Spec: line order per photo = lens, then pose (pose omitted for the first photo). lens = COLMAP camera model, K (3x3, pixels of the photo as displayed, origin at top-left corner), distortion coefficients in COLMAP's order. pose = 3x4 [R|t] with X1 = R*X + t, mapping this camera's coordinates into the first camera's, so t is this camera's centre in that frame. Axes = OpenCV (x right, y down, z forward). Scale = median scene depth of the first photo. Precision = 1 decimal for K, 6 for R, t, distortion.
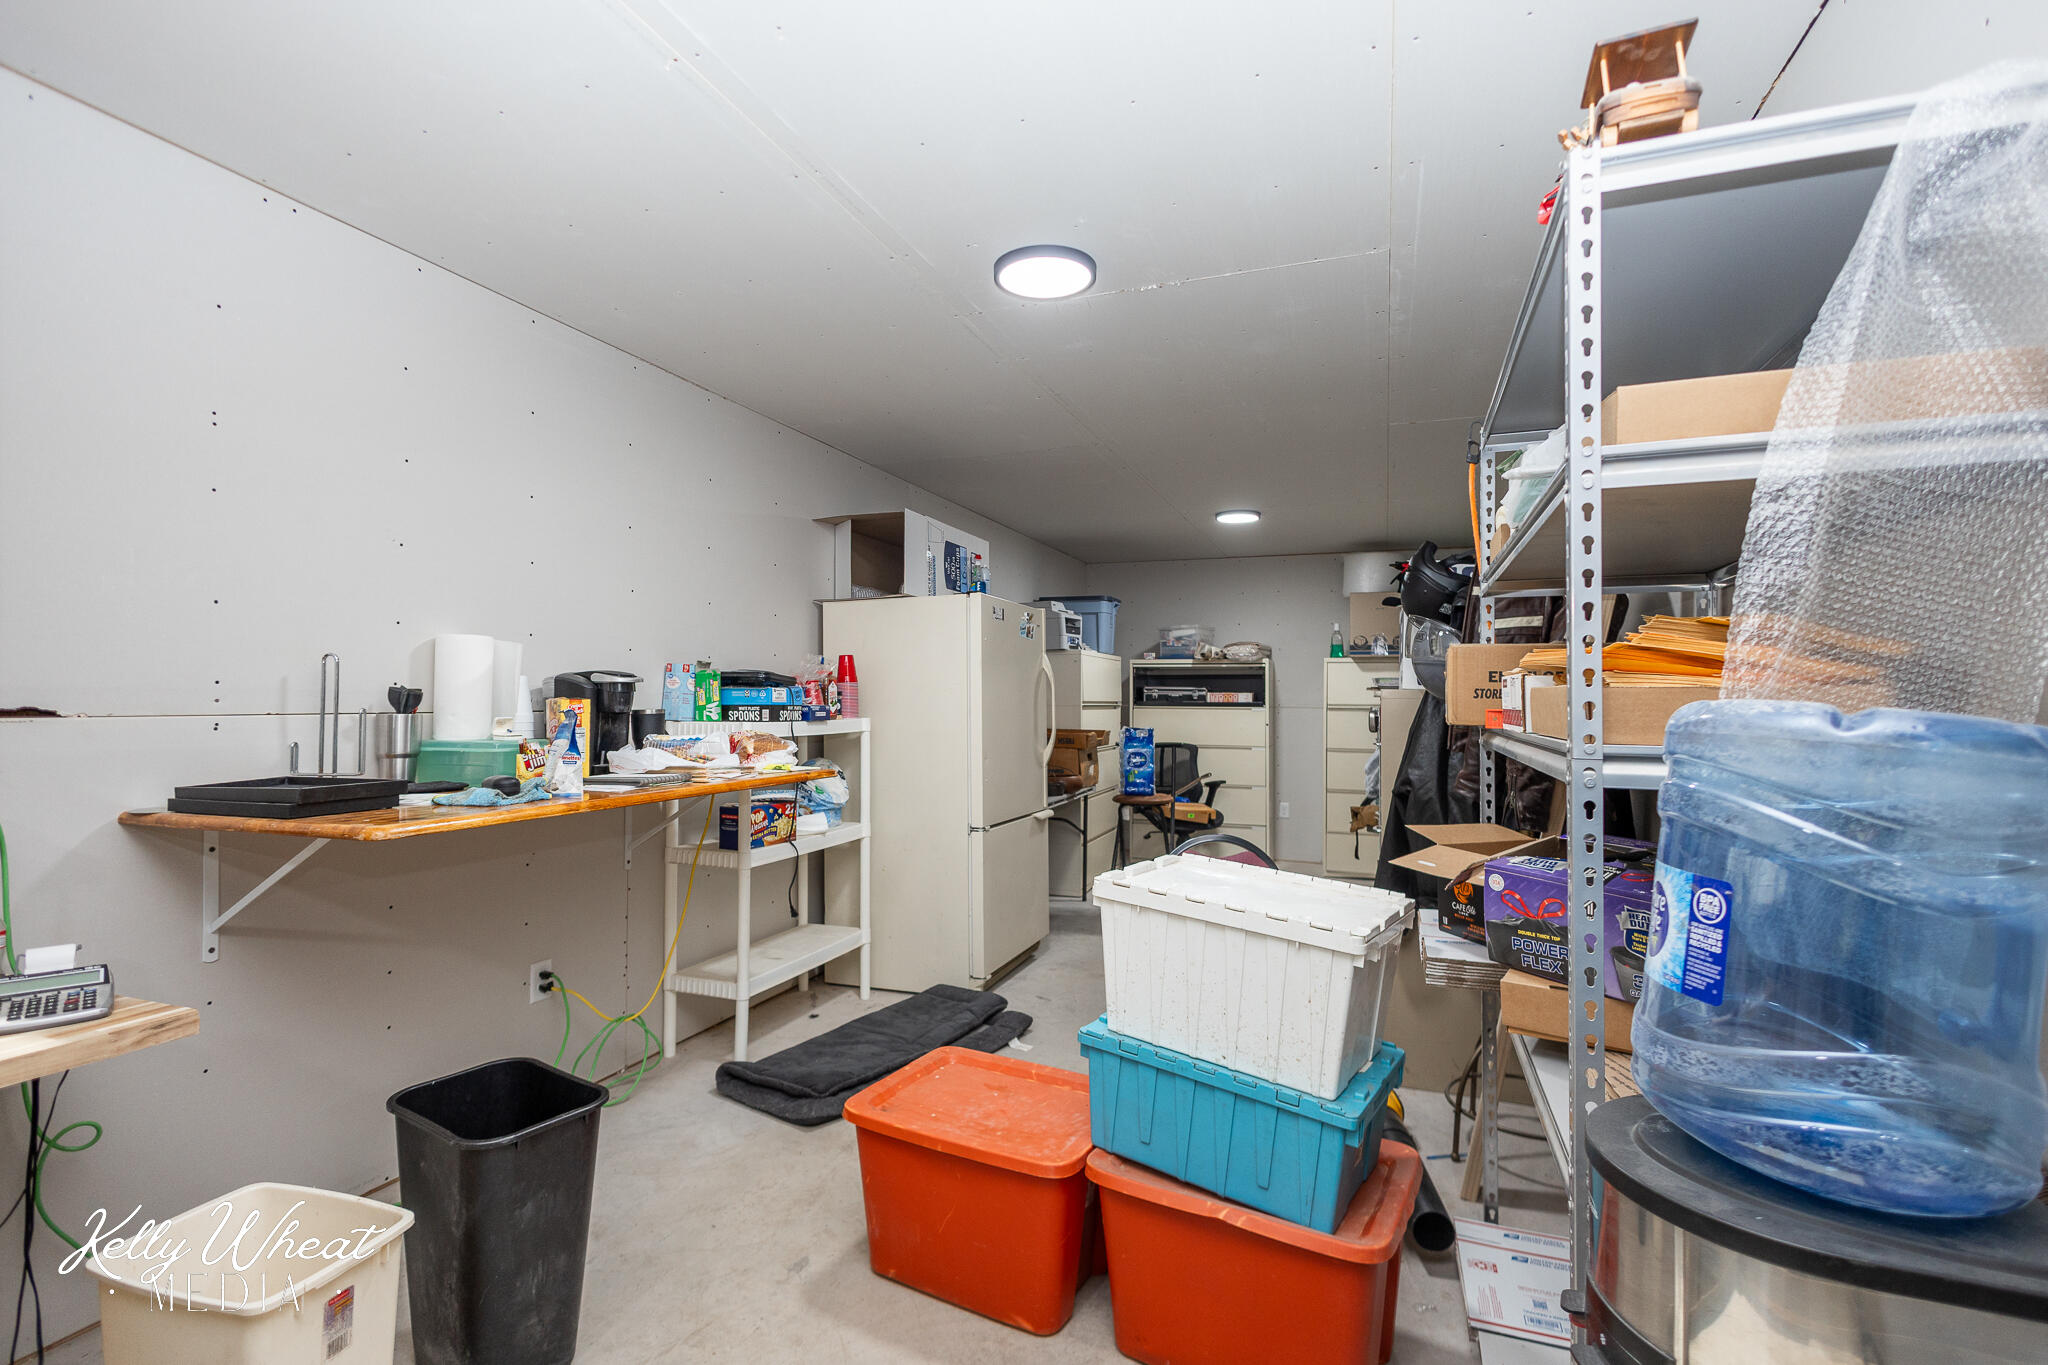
lens RADIAL K [[976.1, 0, 1012.0], [0, 976.1, 690.0], [0, 0, 1]] dist [0.026496, -0.008507]
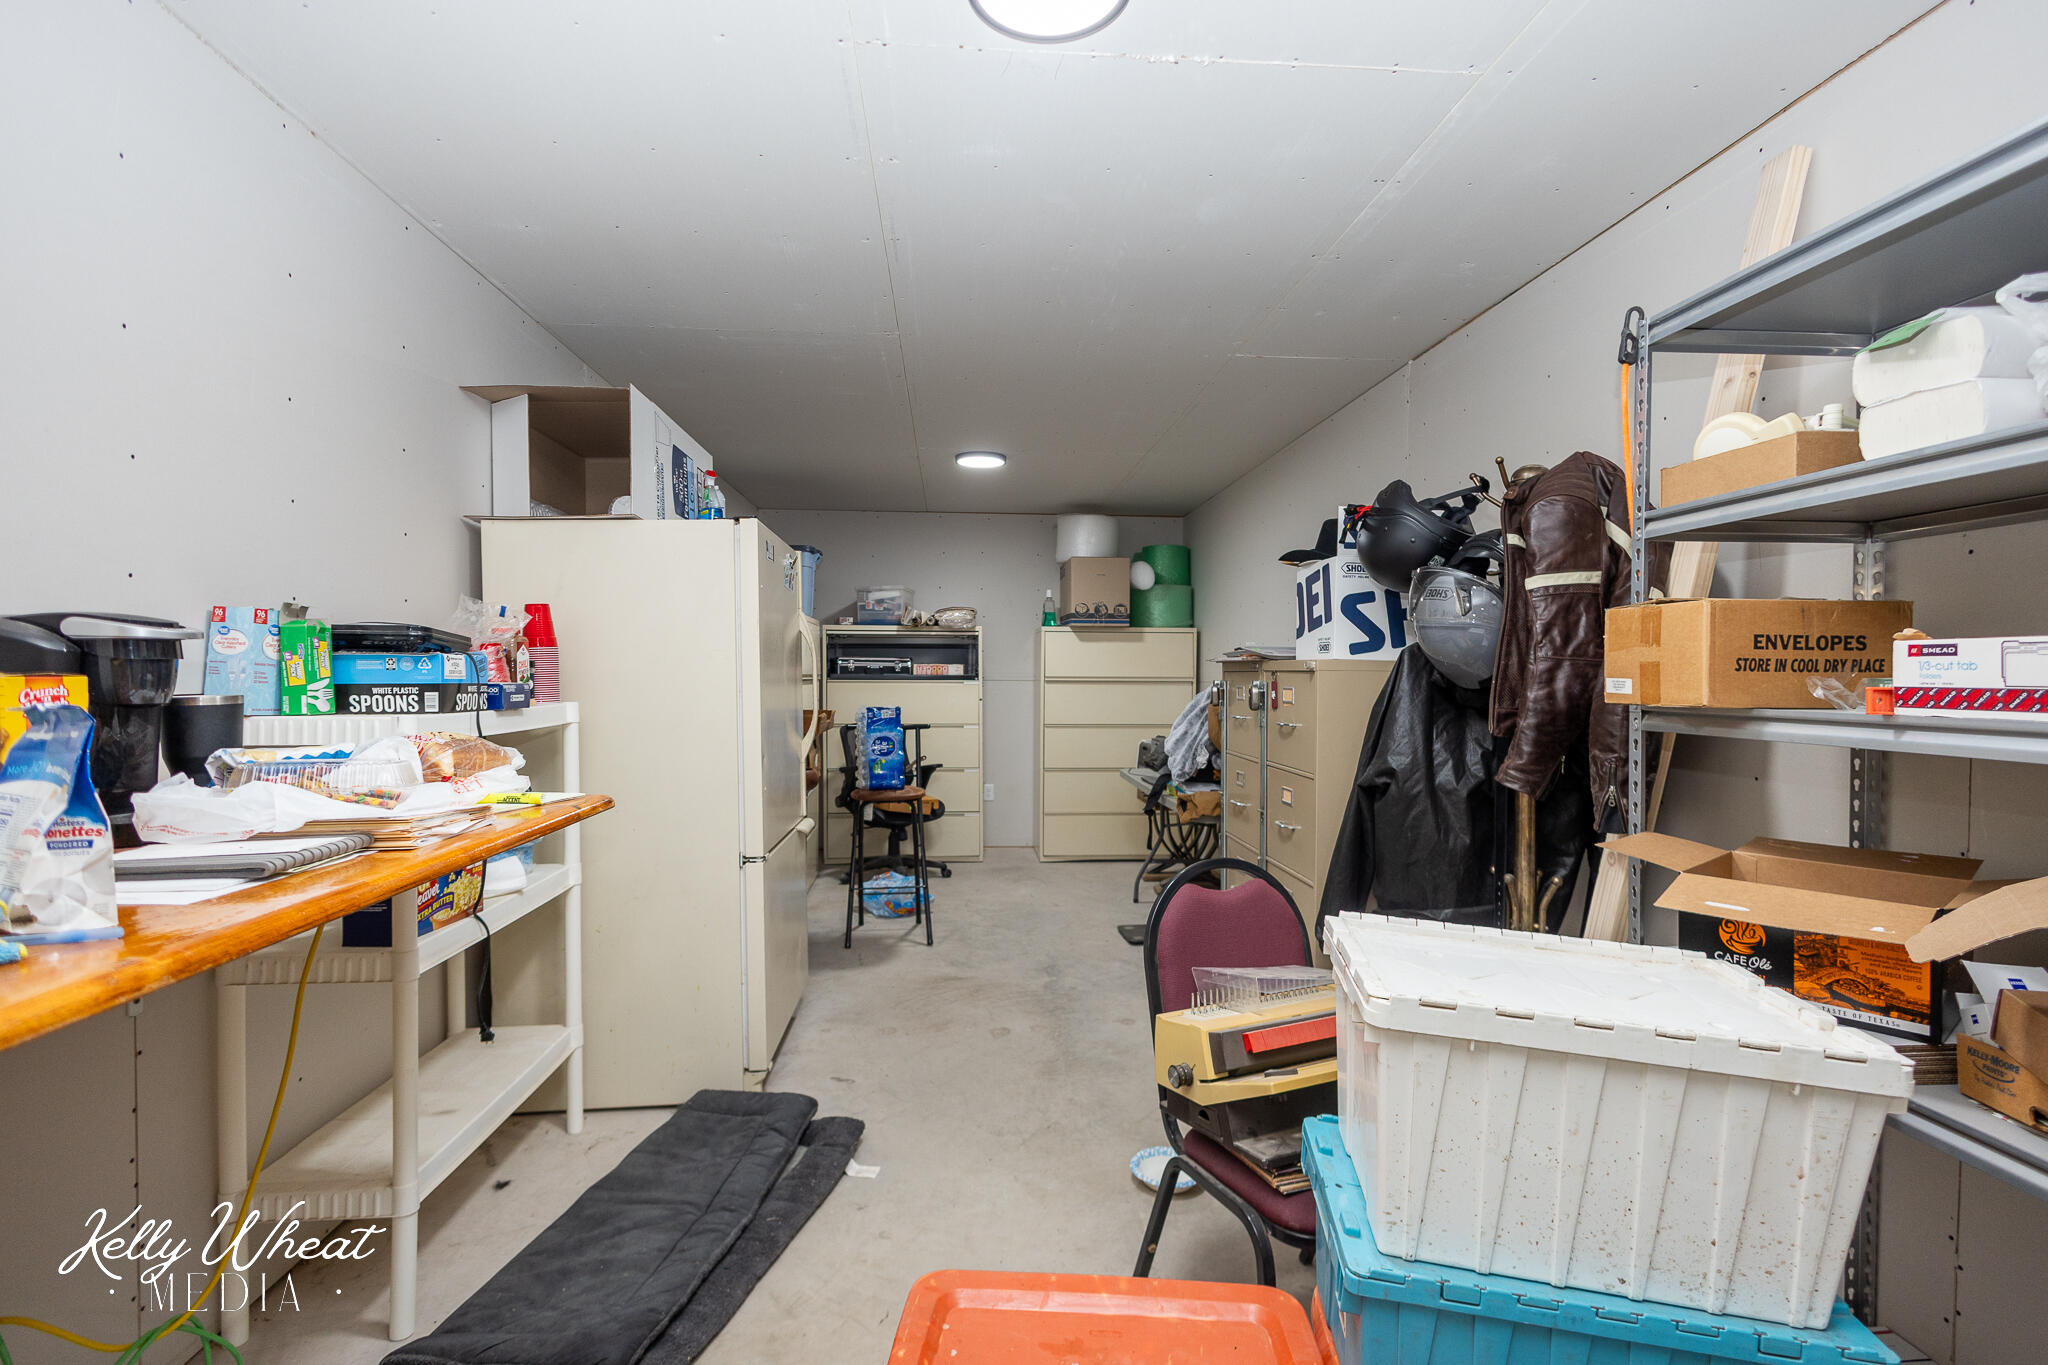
lens RADIAL K [[976.1, 0, 1012.0], [0, 976.1, 690.0], [0, 0, 1]] dist [0.026496, -0.008507]
pose [[0.900504, -0.010342, 0.434725, -0.181906], [-0.002353, 0.999587, 0.028655, 0.001344], [-0.434841, -0.026826, 0.900107, 0.310345]]
